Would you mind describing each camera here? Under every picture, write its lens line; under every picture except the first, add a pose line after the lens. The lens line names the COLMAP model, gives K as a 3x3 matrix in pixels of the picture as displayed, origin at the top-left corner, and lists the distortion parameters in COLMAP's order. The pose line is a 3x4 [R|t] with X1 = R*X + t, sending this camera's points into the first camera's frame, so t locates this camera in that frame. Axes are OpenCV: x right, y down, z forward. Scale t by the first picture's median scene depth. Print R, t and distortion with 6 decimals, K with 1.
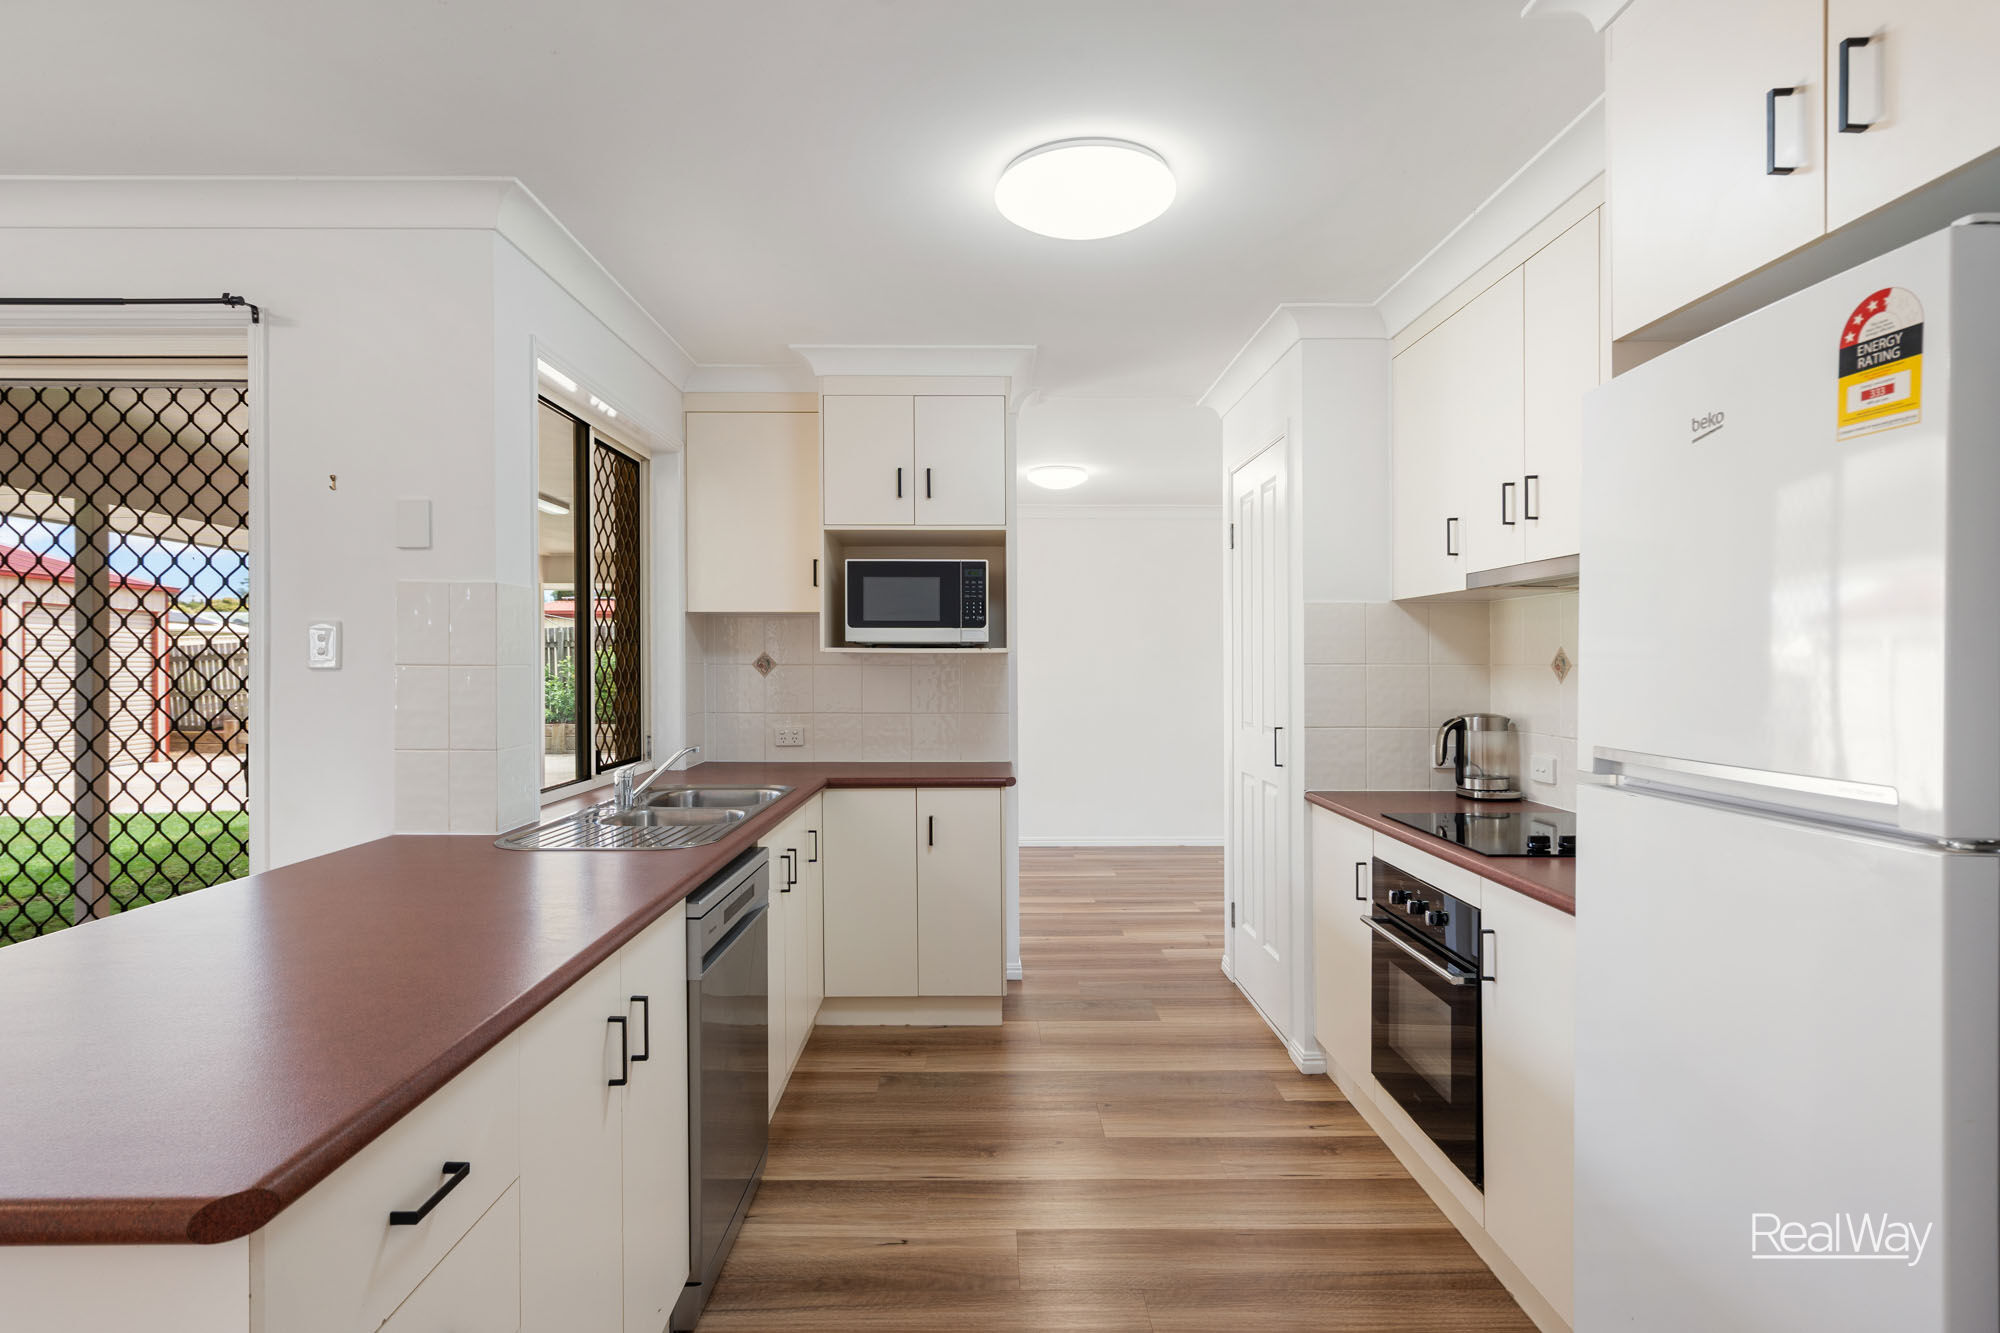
lens RADIAL K [[997.7, 0, 1007.4], [0, 997.7, 657.6], [0, 0, 1]] dist [0.000571, -0.000059]
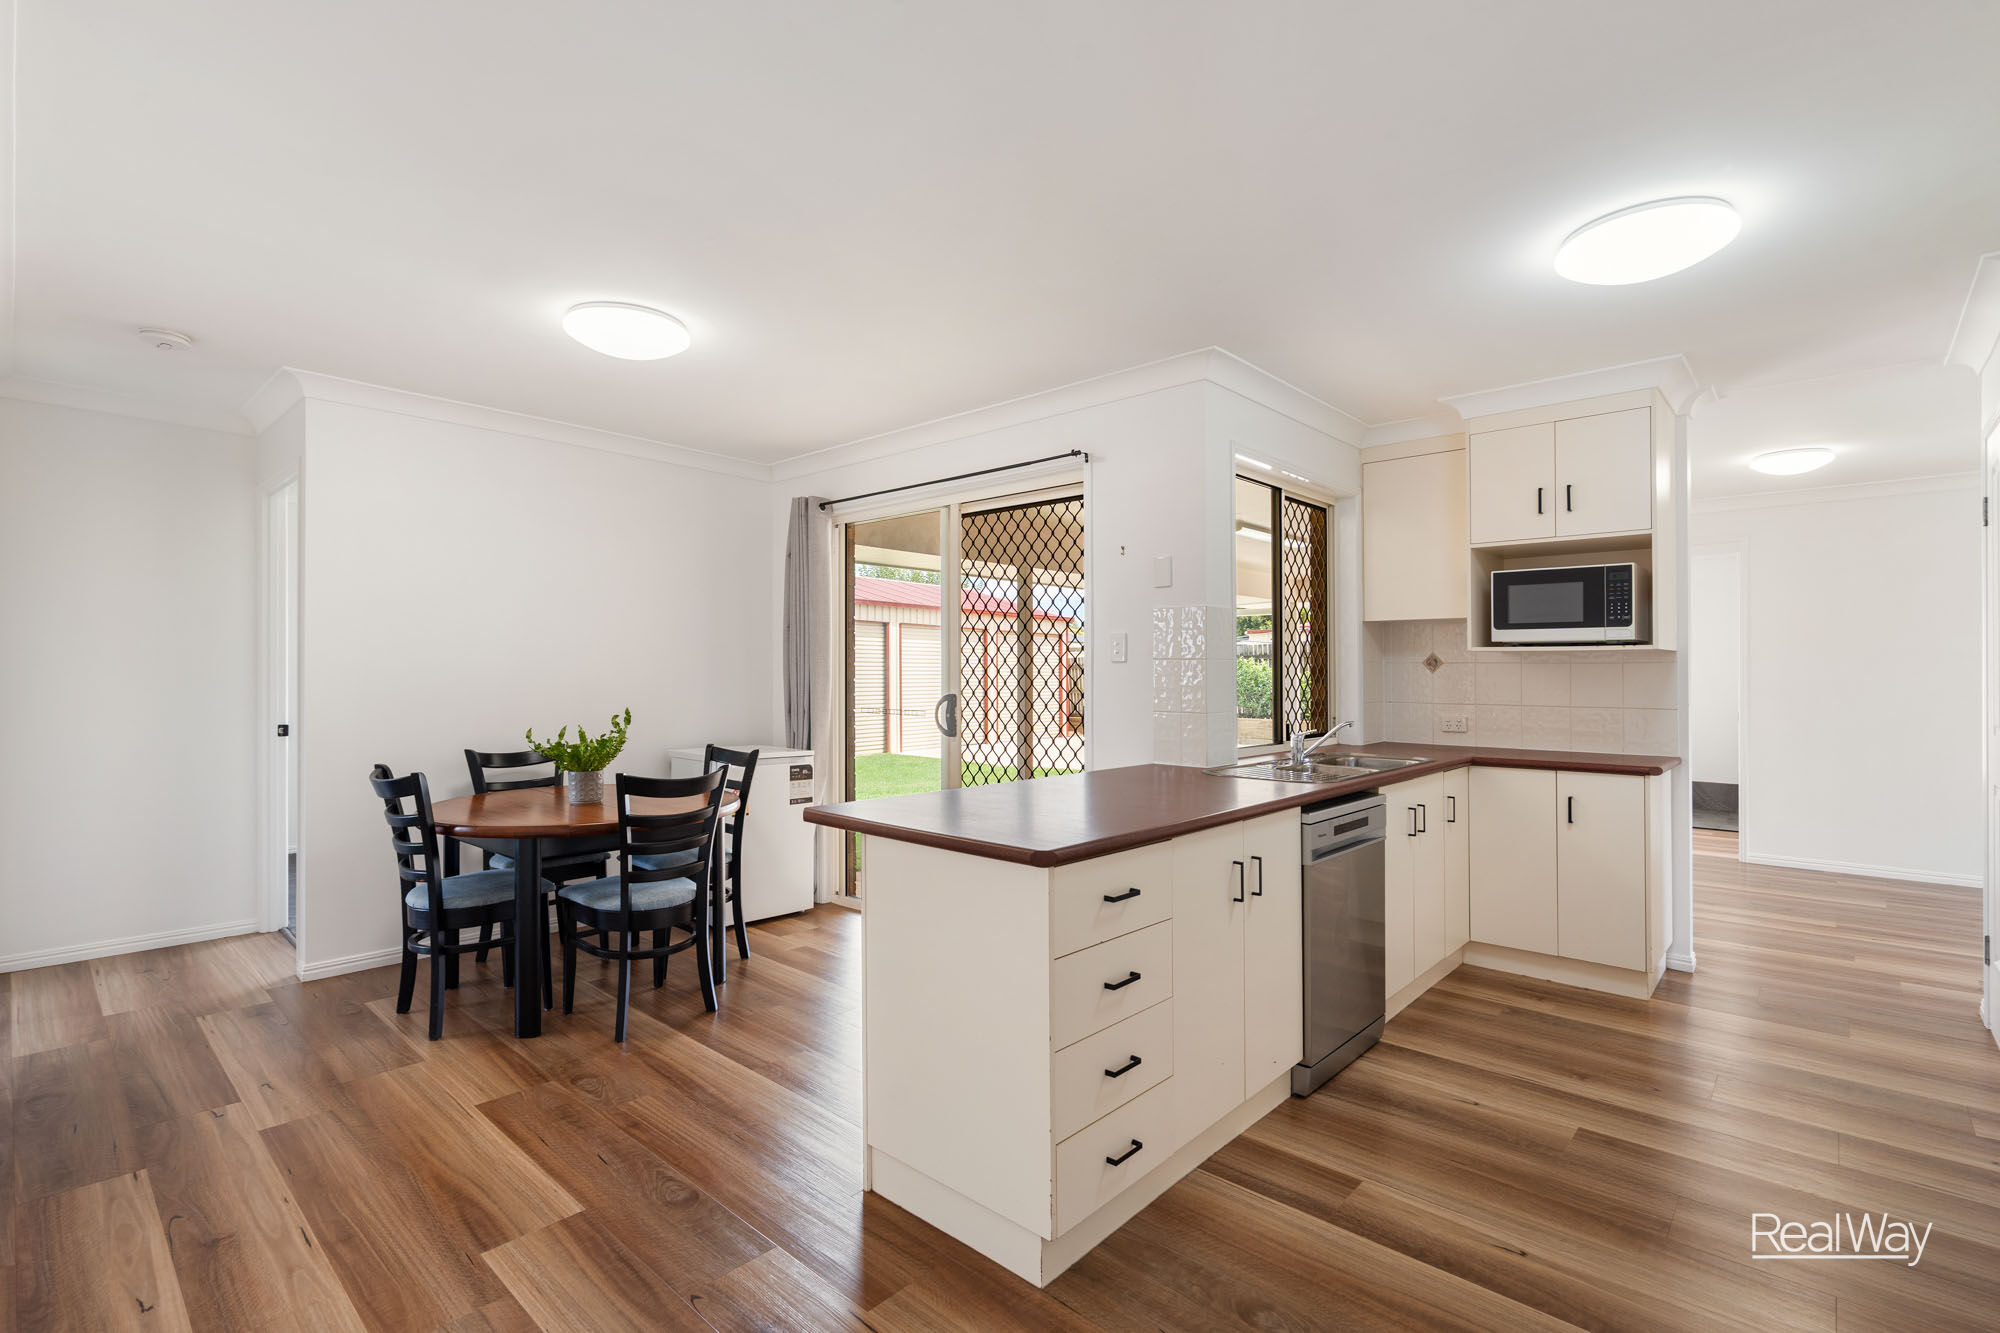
lens RADIAL K [[923.6, 0, 1000.0], [0, 923.6, 666.5], [0, 0, 1]] dist [-0.002133, -0.000256]
pose [[0.714734, -0.000898, -0.699395, 0.186929], [-0.000235, 0.999999, -0.001525, 0.015091], [0.699396, 0.001255, 0.714733, -0.180415]]
